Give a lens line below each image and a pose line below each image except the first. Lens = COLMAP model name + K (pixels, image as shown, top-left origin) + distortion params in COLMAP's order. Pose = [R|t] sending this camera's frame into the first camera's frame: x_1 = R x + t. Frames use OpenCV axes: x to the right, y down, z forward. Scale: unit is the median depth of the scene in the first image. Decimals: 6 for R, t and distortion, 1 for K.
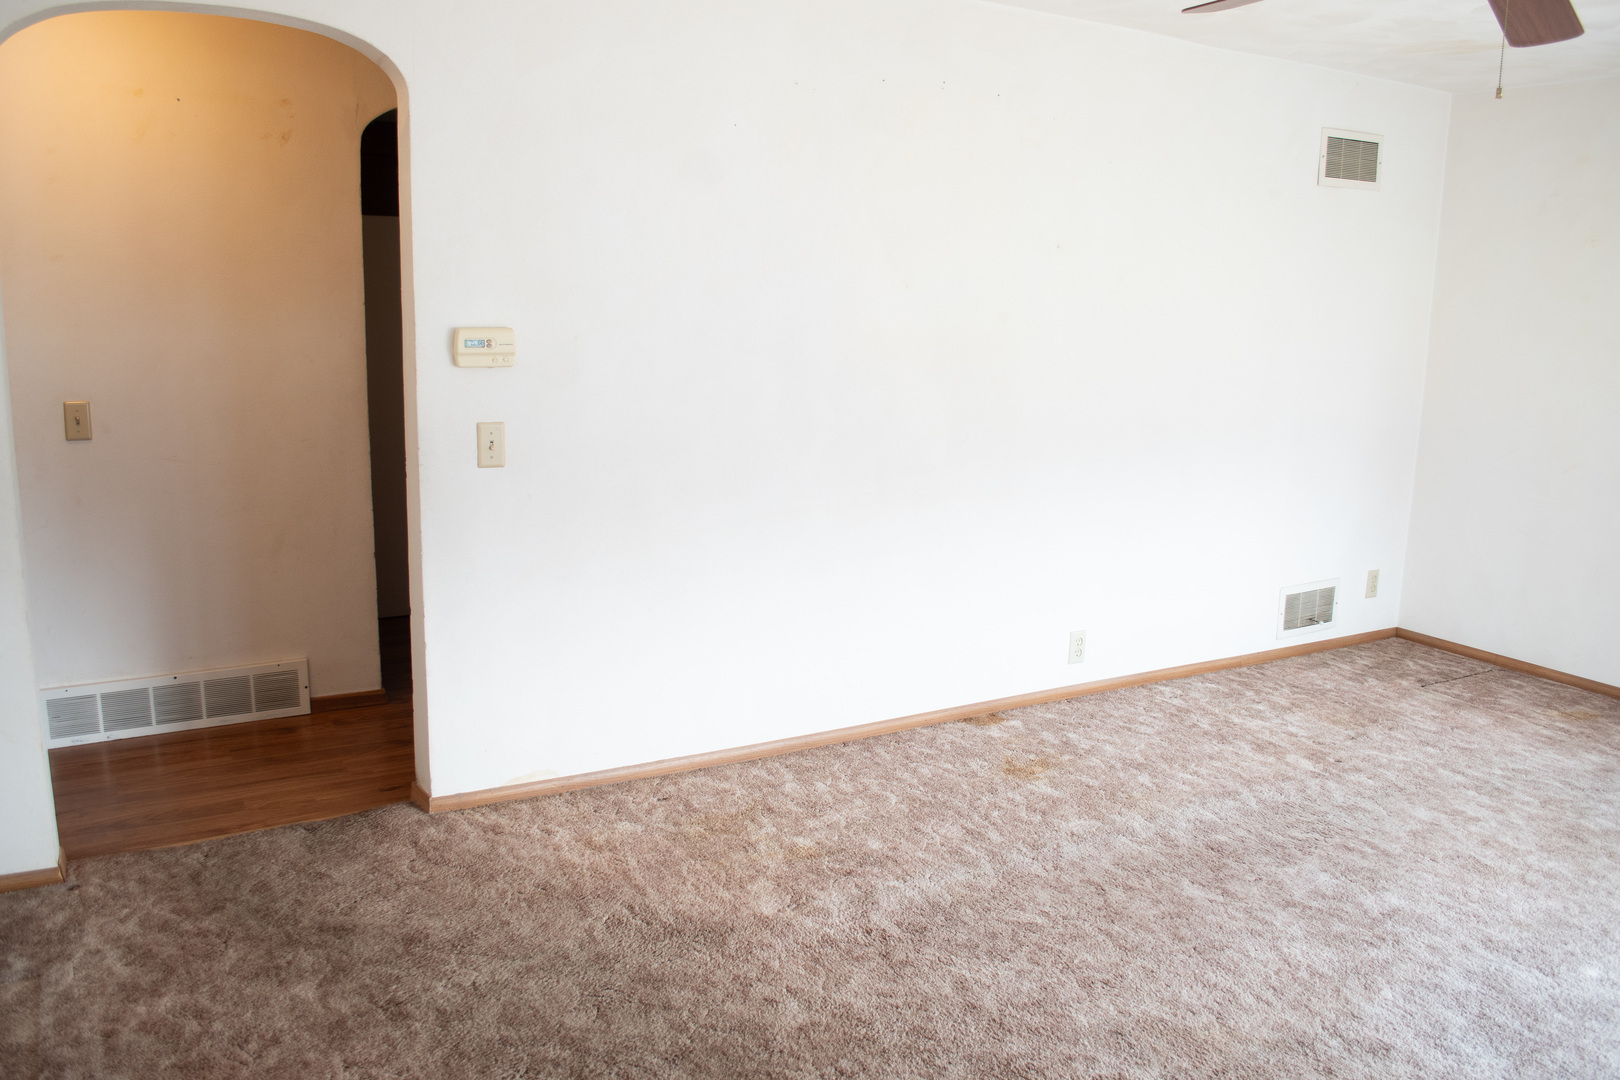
lens RADIAL K [[1273.2, 0, 804.8], [0, 1273.2, 552.2], [0, 0, 1]] dist [-0.081977, 0.010184]
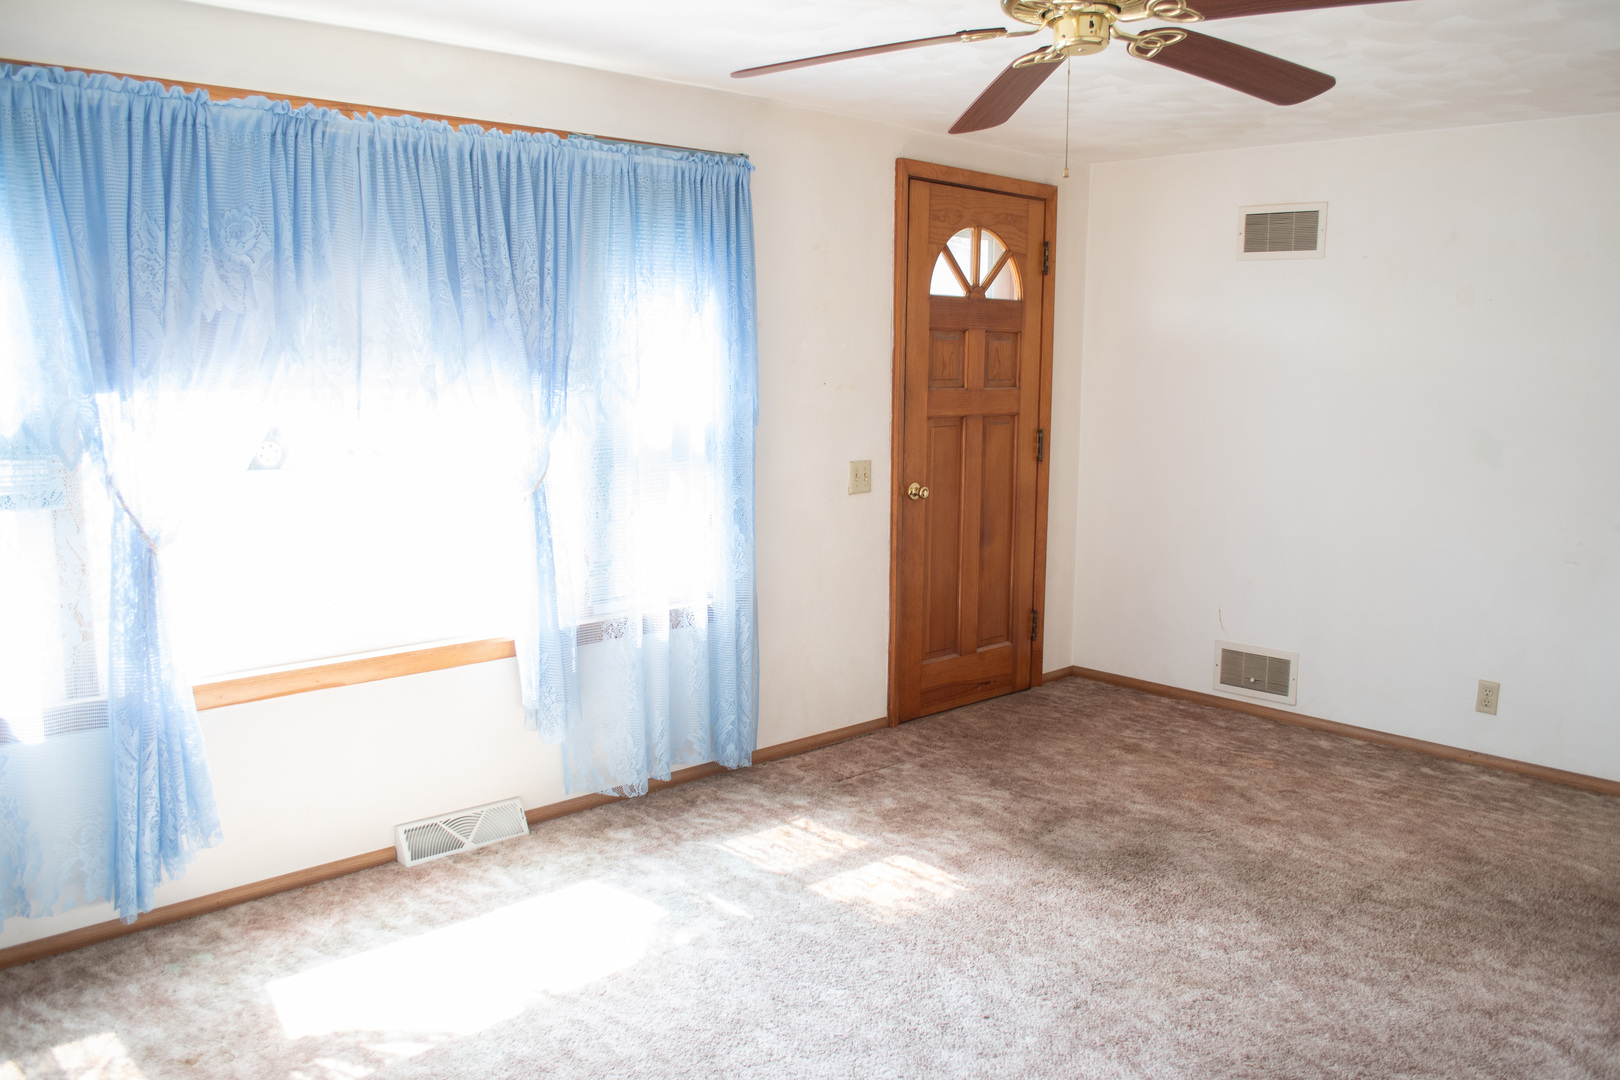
lens RADIAL K [[1273.2, 0, 804.8], [0, 1273.2, 552.2], [0, 0, 1]] dist [-0.081977, 0.010184]
pose [[-0.973186, 0.001651, -0.230015, 0.684006], [-0.077395, 0.939320, 0.334198, -0.266355], [0.216609, 0.343039, -0.914005, 1.361186]]
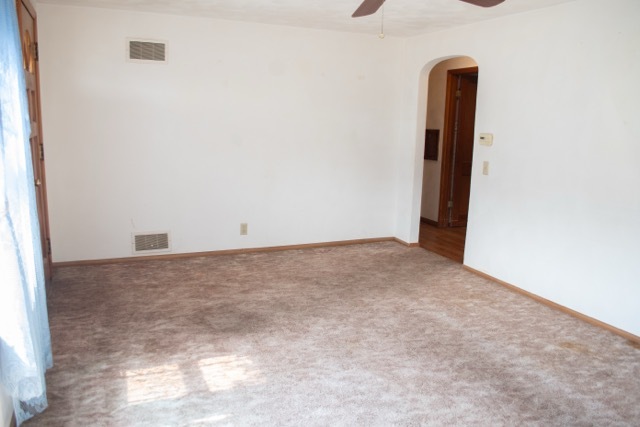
lens RADIAL K [[503.0, 0, 317.9], [0, 503.0, 218.3], [0, 0, 1]] dist [-0.081977, 0.010184]
pose [[-0.108512, 0.169324, -0.979569, 1.123972], [-0.231551, 0.953978, 0.190551, -0.104417], [0.966752, 0.247497, -0.064311, 0.663707]]
